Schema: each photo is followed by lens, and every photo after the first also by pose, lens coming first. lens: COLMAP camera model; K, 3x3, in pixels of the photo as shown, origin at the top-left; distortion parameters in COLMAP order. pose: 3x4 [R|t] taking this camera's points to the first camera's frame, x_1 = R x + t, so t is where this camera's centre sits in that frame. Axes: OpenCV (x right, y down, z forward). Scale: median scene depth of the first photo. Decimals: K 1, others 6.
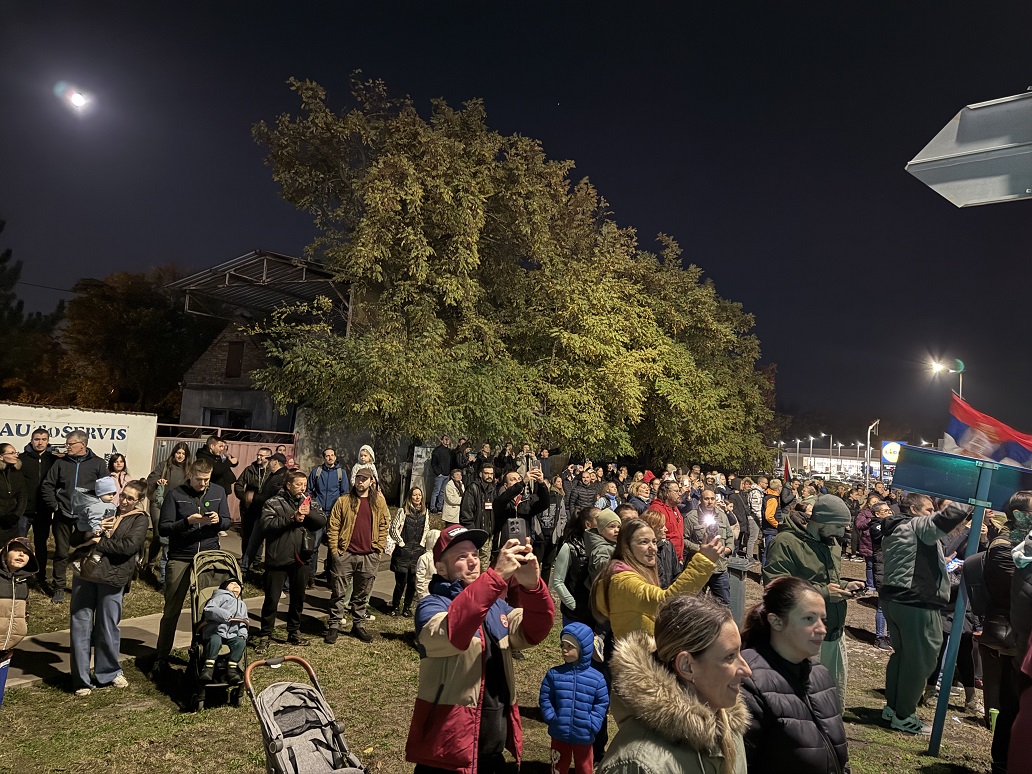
lens RADIAL K [[721.9, 0, 517.3], [0, 721.9, 394.7], [0, 0, 1]] dist [0.036877, -0.013776]
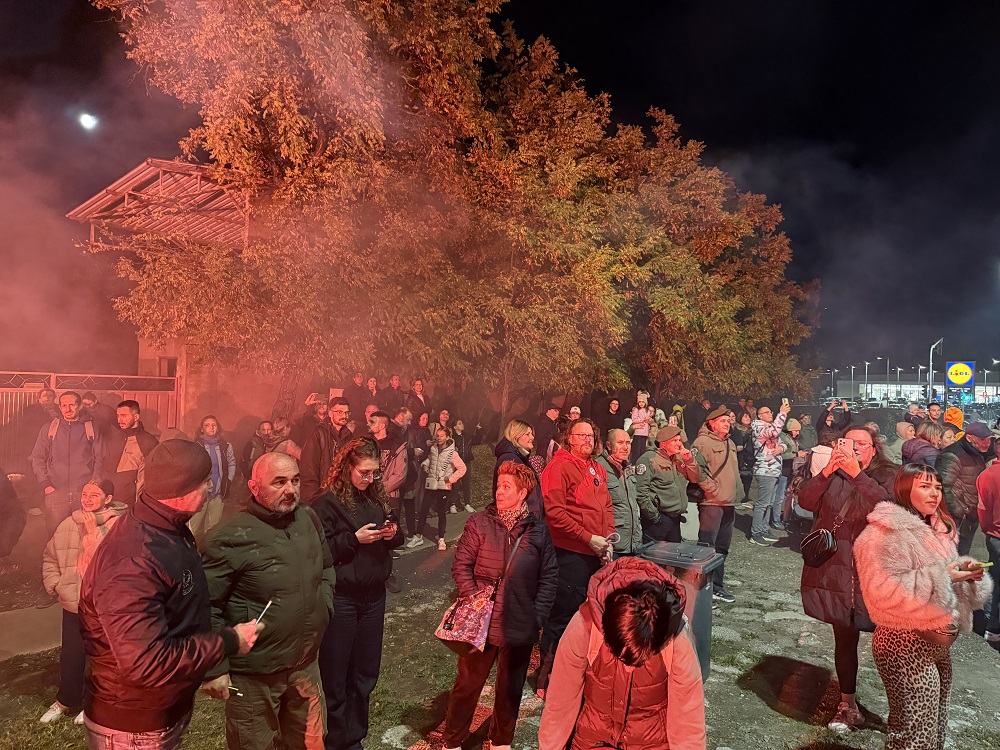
lens RADIAL K [[699.5, 0, 499.1], [0, 699.5, 368.0], [0, 0, 1]] dist [0.036877, -0.013776]
pose [[0.994179, -0.046955, -0.096968, 0.093898], [0.051041, 0.997891, 0.040095, 0.023347], [0.094881, -0.044811, 0.994480, 0.207742]]
